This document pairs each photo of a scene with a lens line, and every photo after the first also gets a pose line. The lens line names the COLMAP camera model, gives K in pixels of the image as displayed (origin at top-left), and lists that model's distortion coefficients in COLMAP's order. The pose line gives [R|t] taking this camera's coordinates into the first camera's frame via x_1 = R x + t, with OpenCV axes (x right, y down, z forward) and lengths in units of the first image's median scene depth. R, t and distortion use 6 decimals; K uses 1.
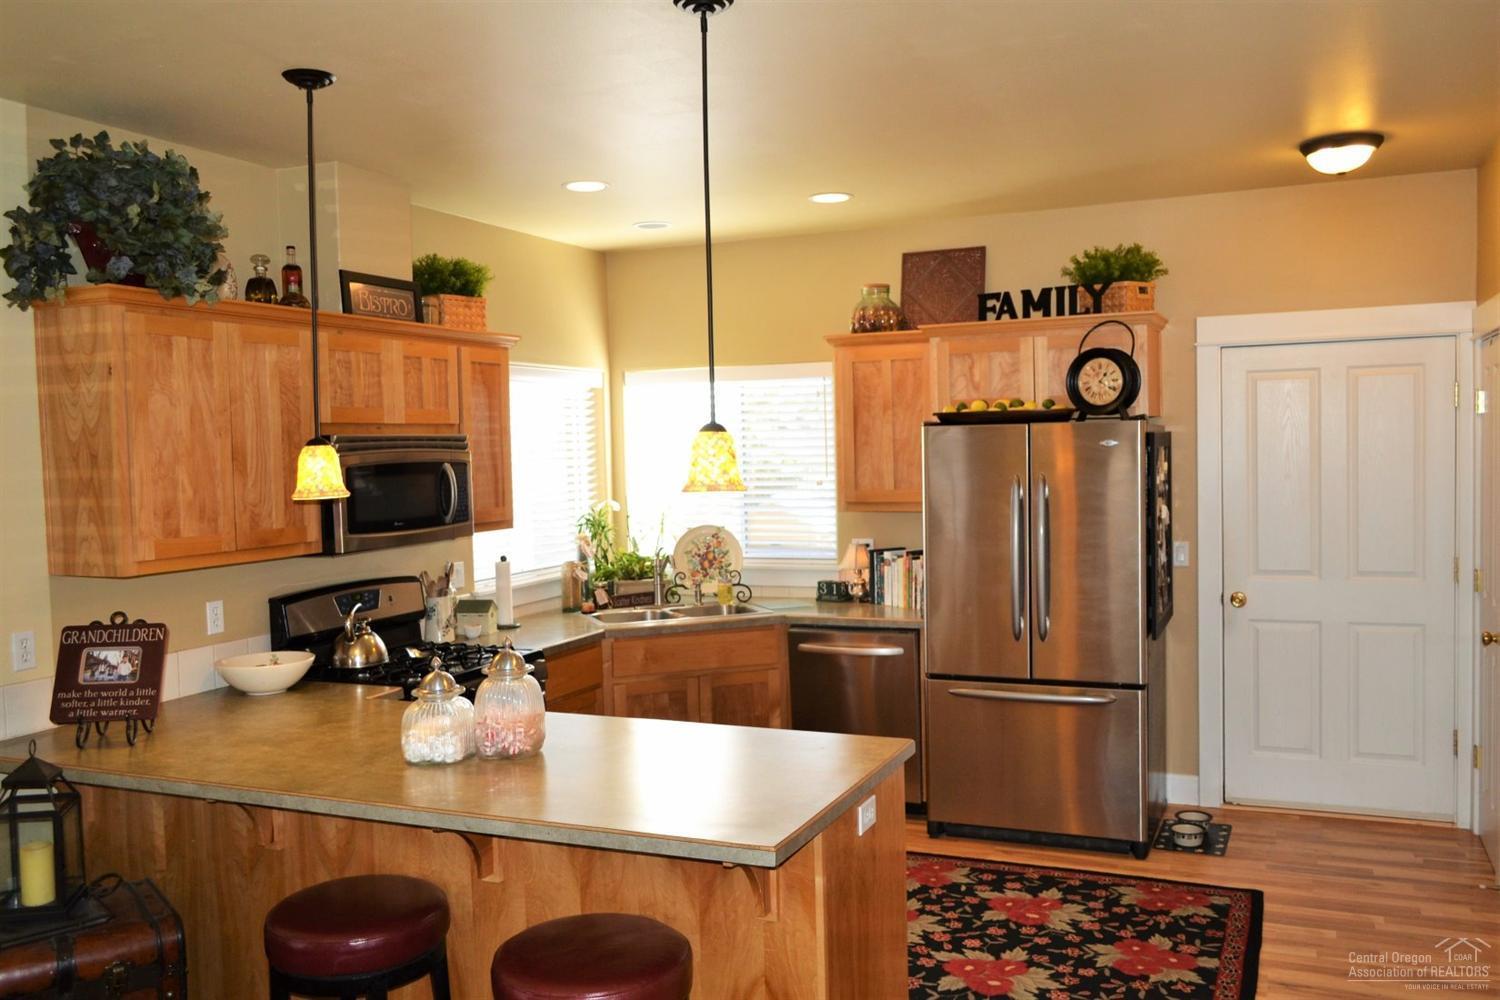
lens RADIAL K [[1243.7, 0, 750.0], [0, 1243.7, 500.0], [0, 0, 1]] dist [-0.004453, -0.001259]
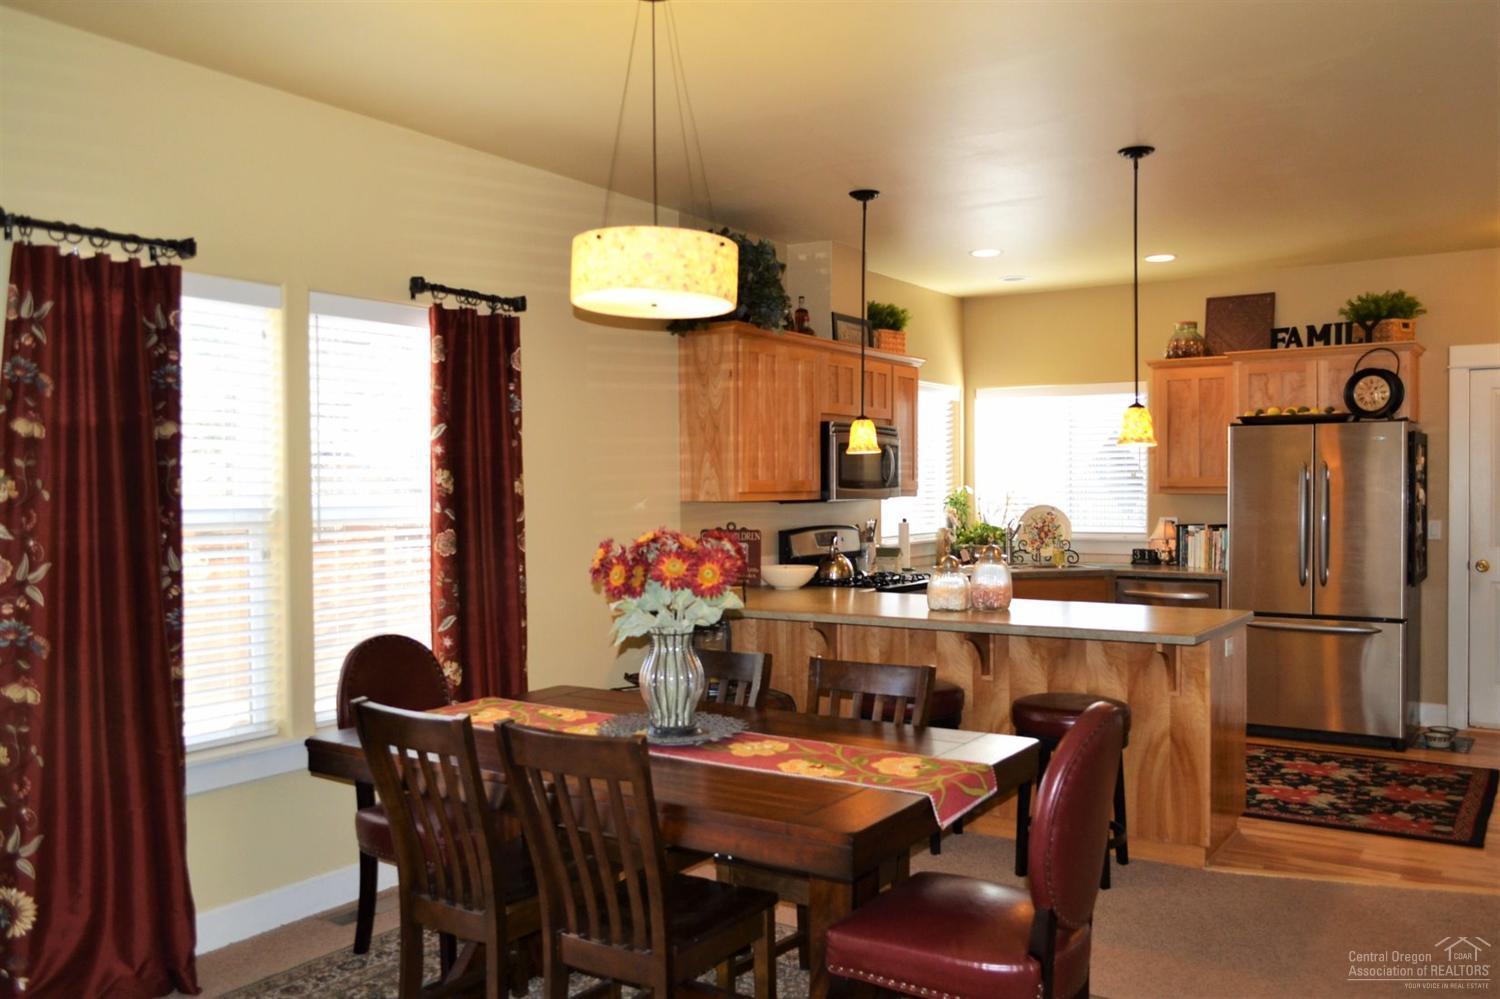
lens RADIAL K [[1208.2, 0, 752.6], [0, 1208.2, 501.8], [0, 0, 1]] dist [-0.005432, -0.004787]
pose [[0.984721, 0.022364, -0.172697, -0.139807], [-0.027156, 0.999308, -0.025433, 0.068786], [0.172008, 0.029734, 0.984647, -0.367624]]
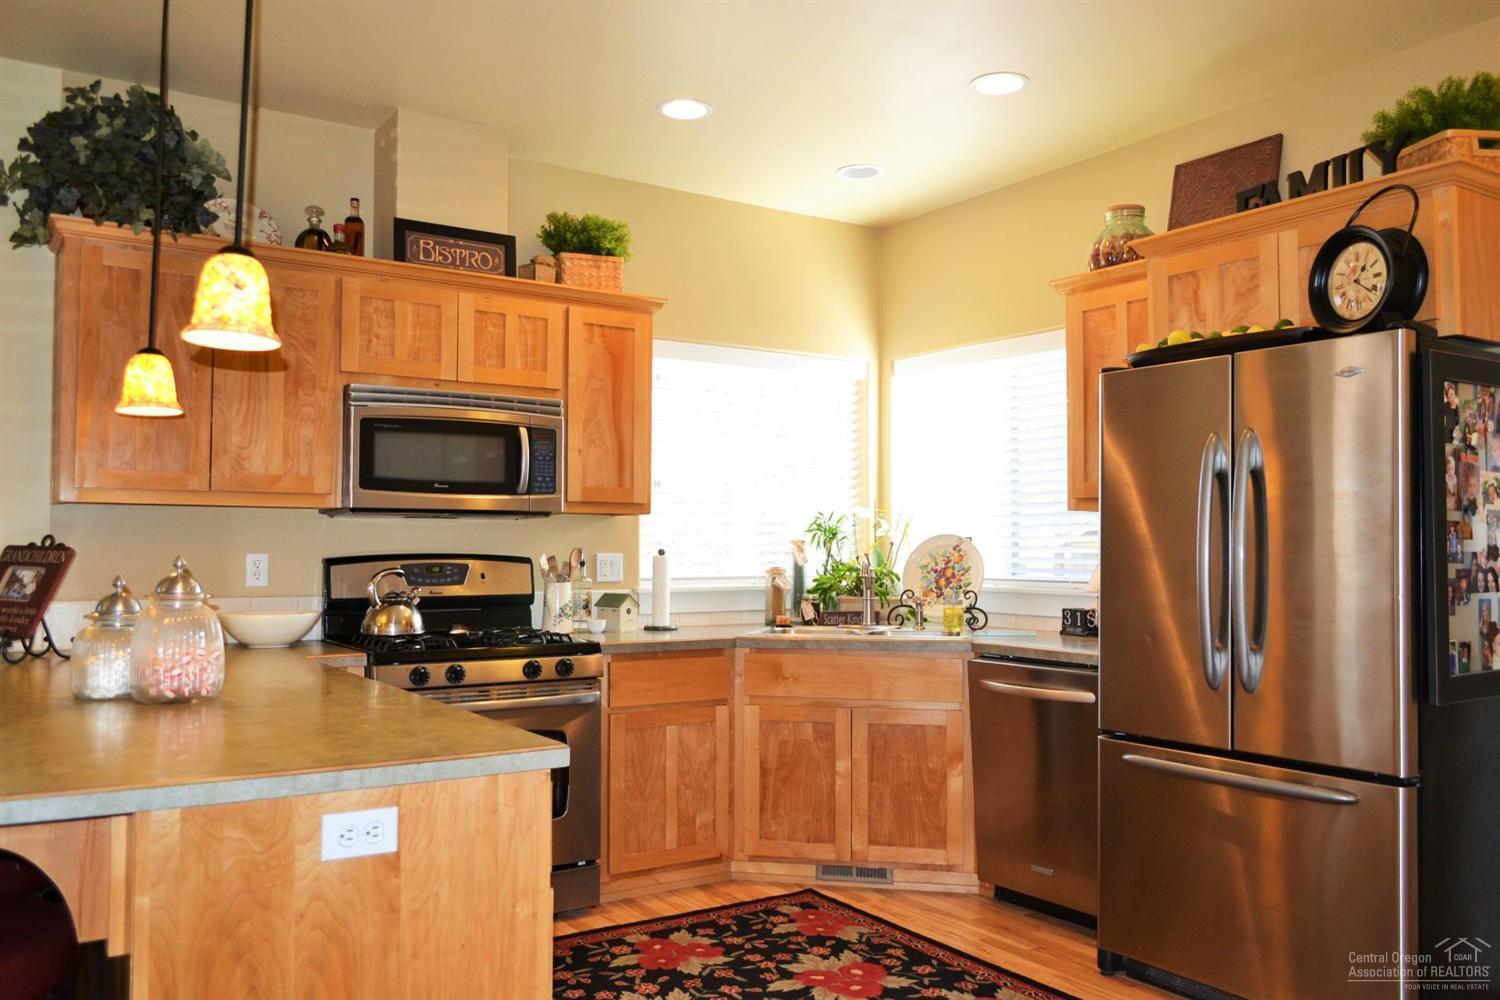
lens RADIAL K [[1187.2, 0, 750.0], [0, 1187.2, 500.0], [0, 0, 1]] dist [-0.005560, -0.000005]
pose [[0.842615, 0.007111, -0.538470, 0.329644], [-0.048838, 0.996801, -0.063259, 0.063599], [0.536298, 0.079601, 0.840267, 0.329619]]
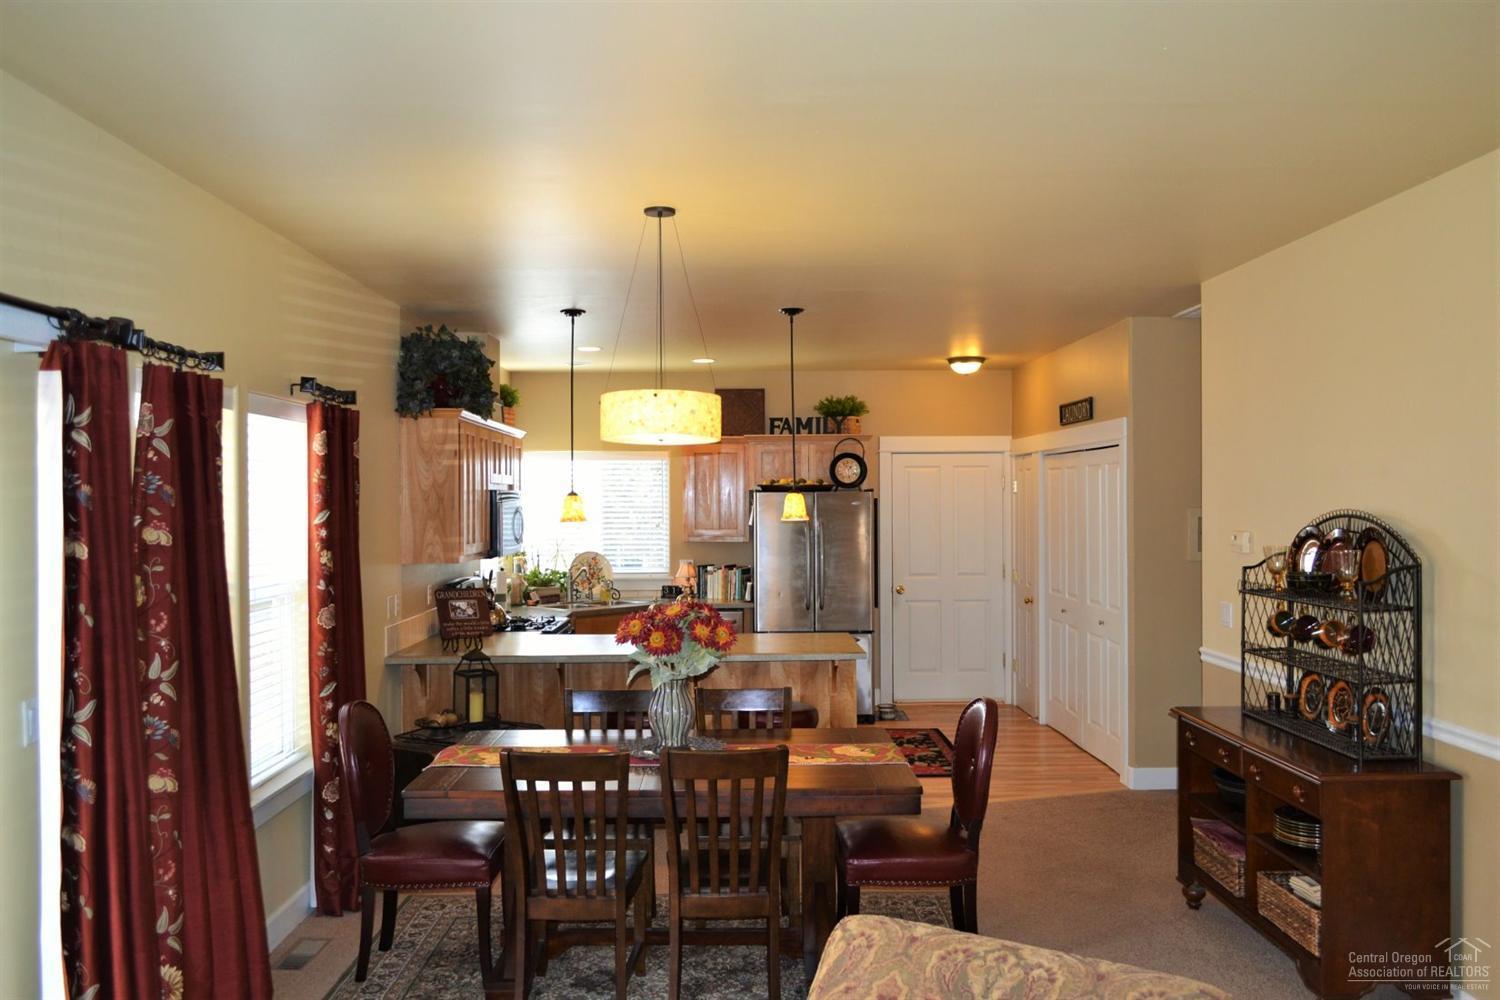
lens RADIAL K [[1208.2, 0, 752.6], [0, 1208.2, 502.3], [0, 0, 1]] dist [-0.005432, -0.004787]
pose [[0.907706, 0.019883, 0.419135, -0.582351], [0.001080, 0.998763, -0.049718, 0.040865], [-0.419605, 0.045582, 0.906562, -0.560979]]
